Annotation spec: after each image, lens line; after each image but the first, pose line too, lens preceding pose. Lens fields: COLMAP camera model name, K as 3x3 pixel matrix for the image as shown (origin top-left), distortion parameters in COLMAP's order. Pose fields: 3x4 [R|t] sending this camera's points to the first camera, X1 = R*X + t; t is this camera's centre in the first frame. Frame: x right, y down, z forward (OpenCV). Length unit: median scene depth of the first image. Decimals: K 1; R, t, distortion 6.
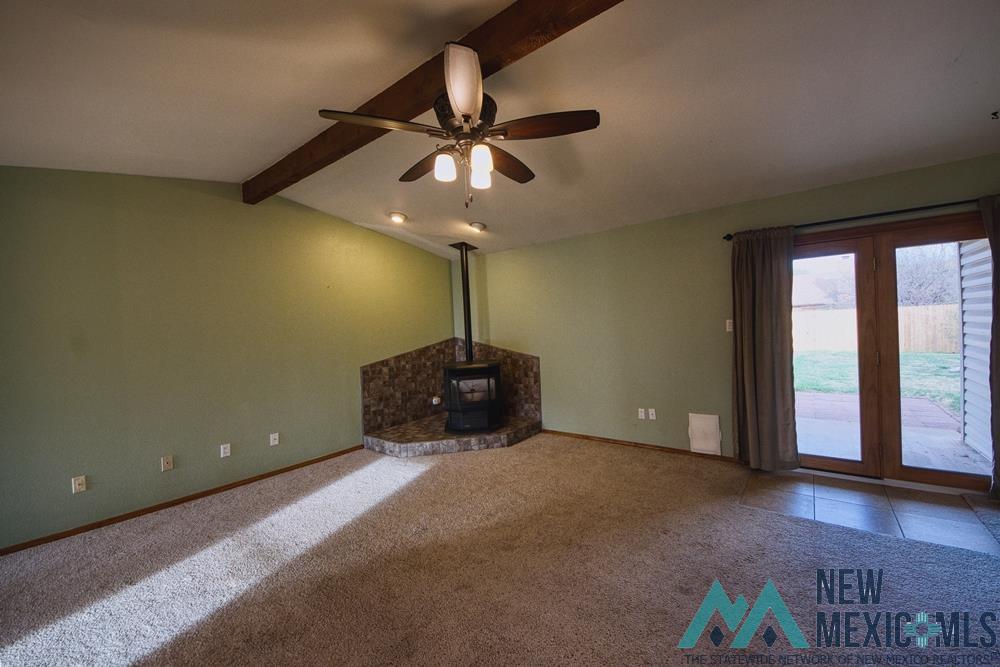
lens RADIAL K [[362.7, 0, 500.0], [0, 362.7, 333.5], [0, 0, 1]] dist [0.046322, -0.032087]
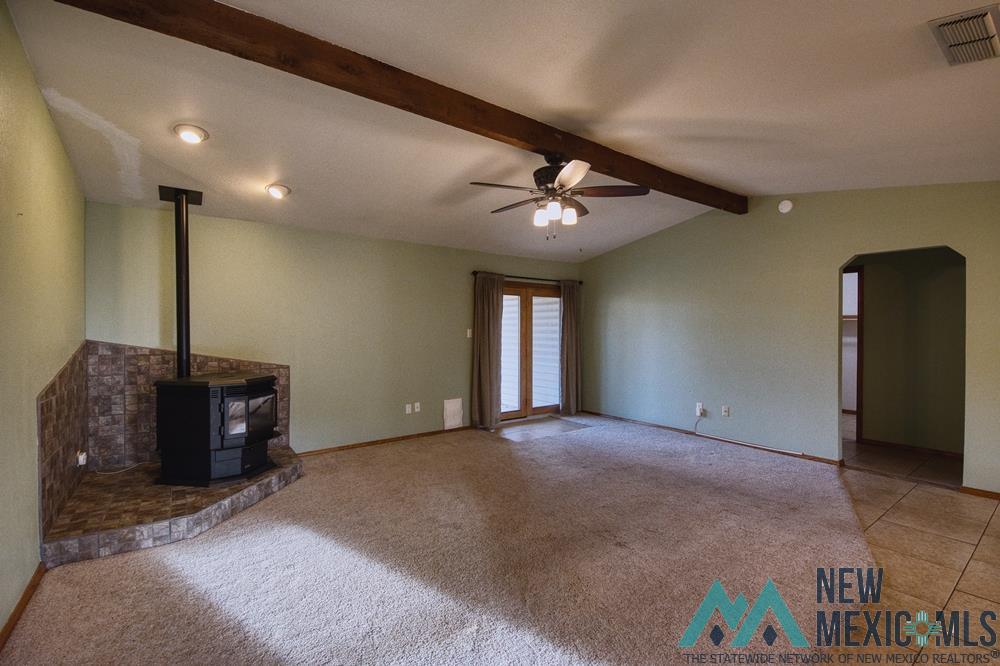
lens RADIAL K [[427.1, 0, 500.0], [0, 427.1, 333.0], [0, 0, 1]] dist [0.000218, -0.018009]
pose [[0.308991, 0.039026, 0.950264, -0.771935], [0.001721, 0.999133, -0.041592, 0.039191], [-0.951064, 0.014487, 0.308656, 0.312227]]
